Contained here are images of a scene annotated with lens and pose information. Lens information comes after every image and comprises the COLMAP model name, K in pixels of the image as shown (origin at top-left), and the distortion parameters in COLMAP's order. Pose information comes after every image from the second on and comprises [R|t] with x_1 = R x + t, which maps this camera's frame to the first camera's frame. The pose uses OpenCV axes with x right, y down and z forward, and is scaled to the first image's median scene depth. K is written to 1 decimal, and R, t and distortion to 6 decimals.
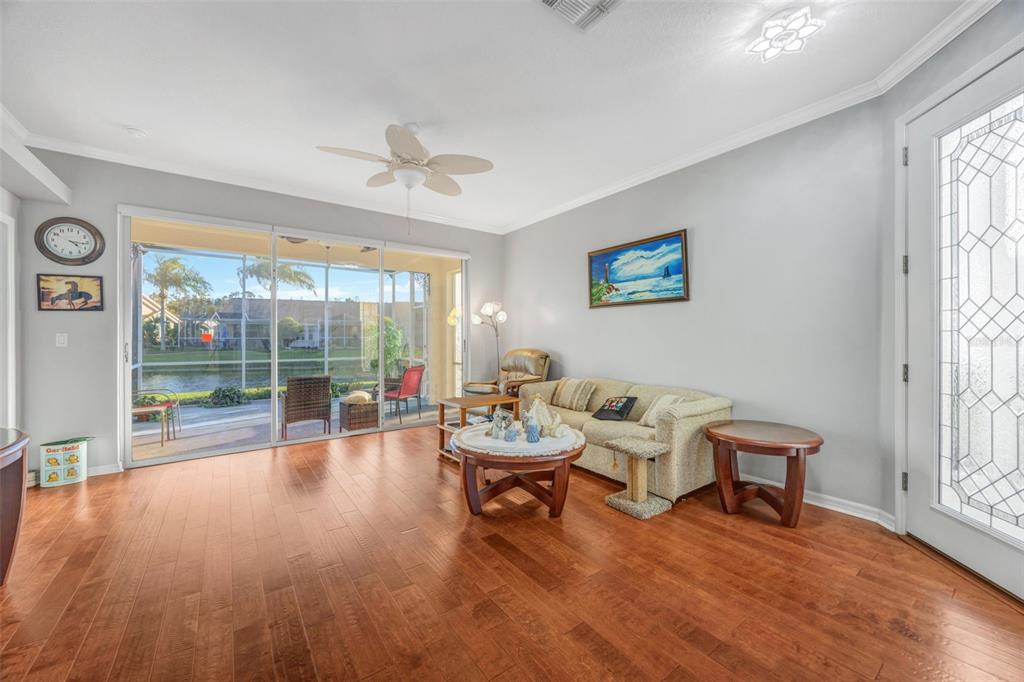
lens RADIAL K [[399.1, 0, 514.8], [0, 399.1, 332.8], [0, 0, 1]] dist [-0.002050, -0.000434]
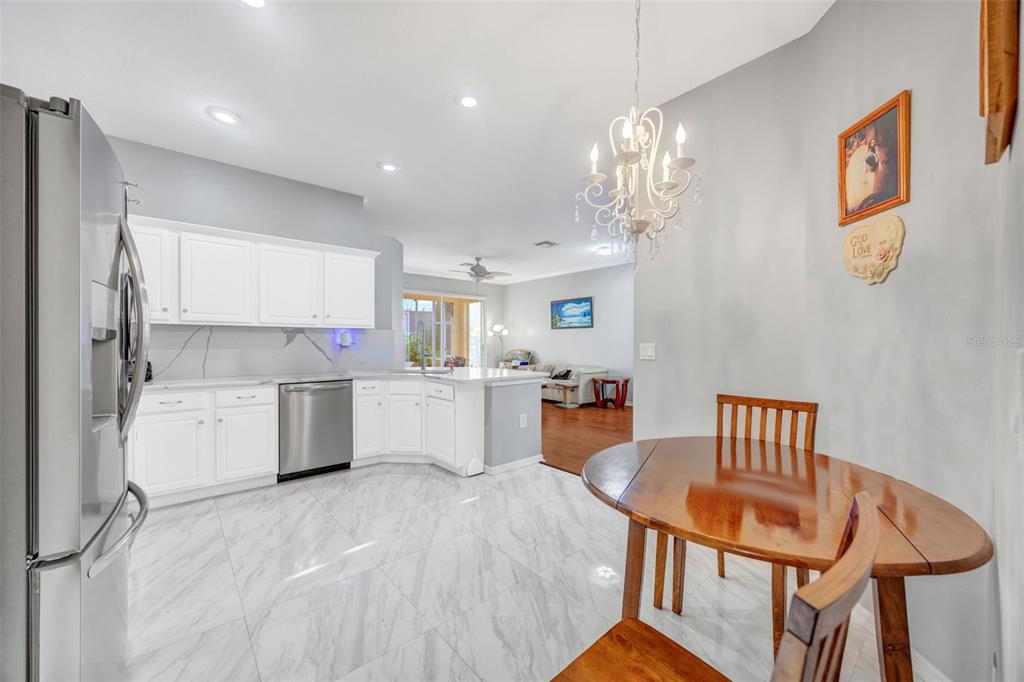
lens RADIAL K [[402.6, 0, 512.0], [0, 402.6, 341.0], [0, 0, 1]] dist [-0.000537, -0.000088]
pose [[0.997665, 0.005245, 0.068100, -0.176415], [-0.005353, 0.999985, 0.001397, -0.003866], [-0.068091, -0.001759, 0.997678, -1.205376]]
